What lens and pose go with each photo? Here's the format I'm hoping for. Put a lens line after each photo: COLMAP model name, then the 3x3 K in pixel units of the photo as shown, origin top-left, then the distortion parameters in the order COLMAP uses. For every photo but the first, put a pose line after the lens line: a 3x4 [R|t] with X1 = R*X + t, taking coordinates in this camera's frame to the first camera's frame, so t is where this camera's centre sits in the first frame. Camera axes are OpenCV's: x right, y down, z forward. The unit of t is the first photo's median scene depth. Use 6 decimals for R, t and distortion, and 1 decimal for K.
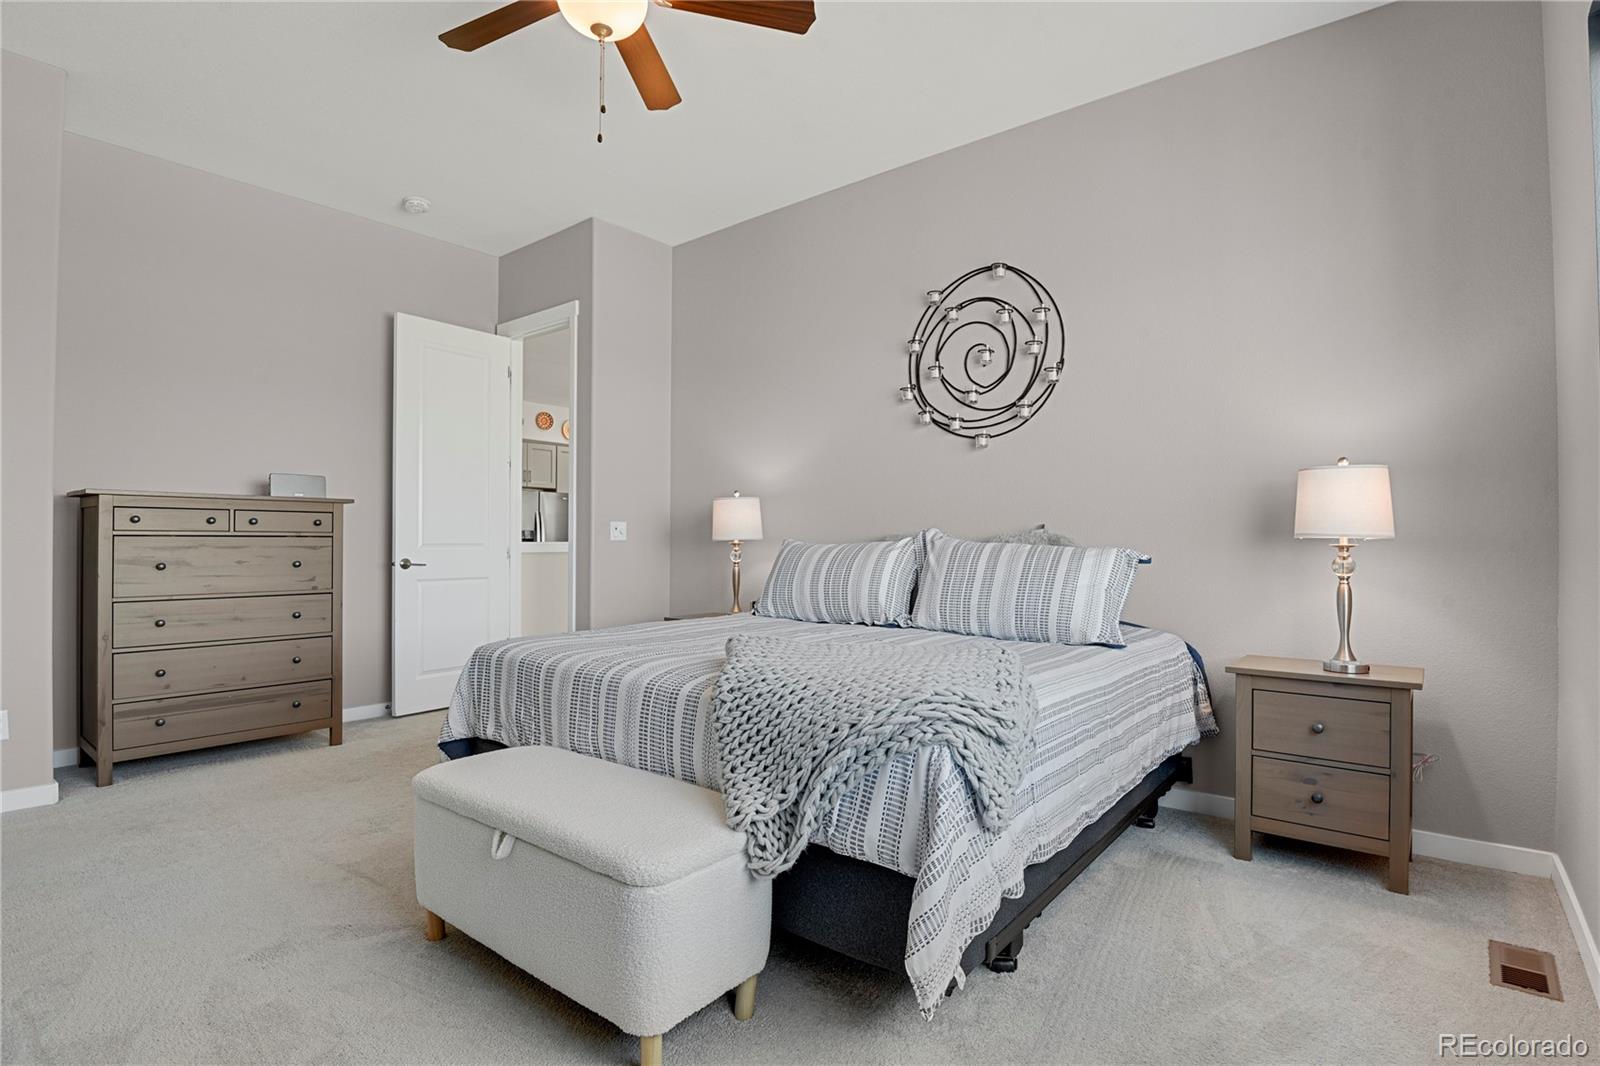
lens RADIAL K [[777.4, 0, 810.7], [0, 777.4, 532.9], [0, 0, 1]] dist [-0.017834, -0.007508]
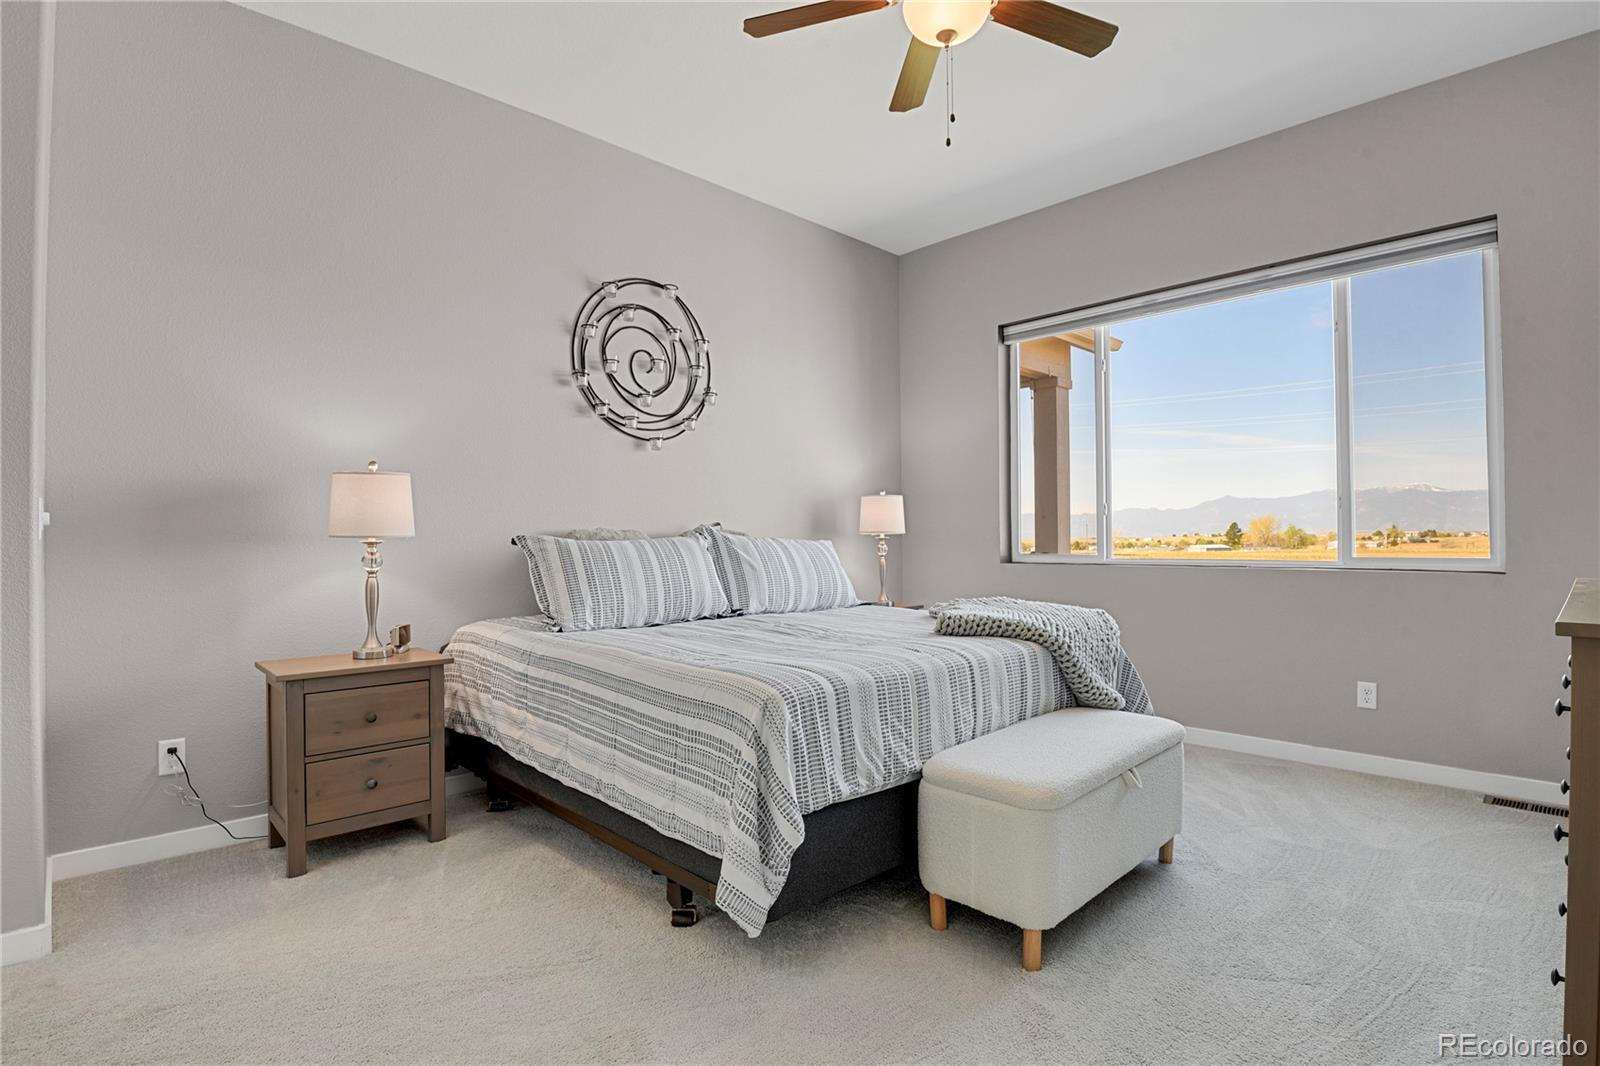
lens RADIAL K [[777.4, 0, 810.7], [0, 777.4, 532.9], [0, 0, 1]] dist [-0.017834, -0.007508]
pose [[0.123931, 0.002247, 0.992288, -0.805312], [-0.004298, 0.999989, -0.001728, 0.005889], [-0.992282, -0.004050, 0.123939, 0.645562]]
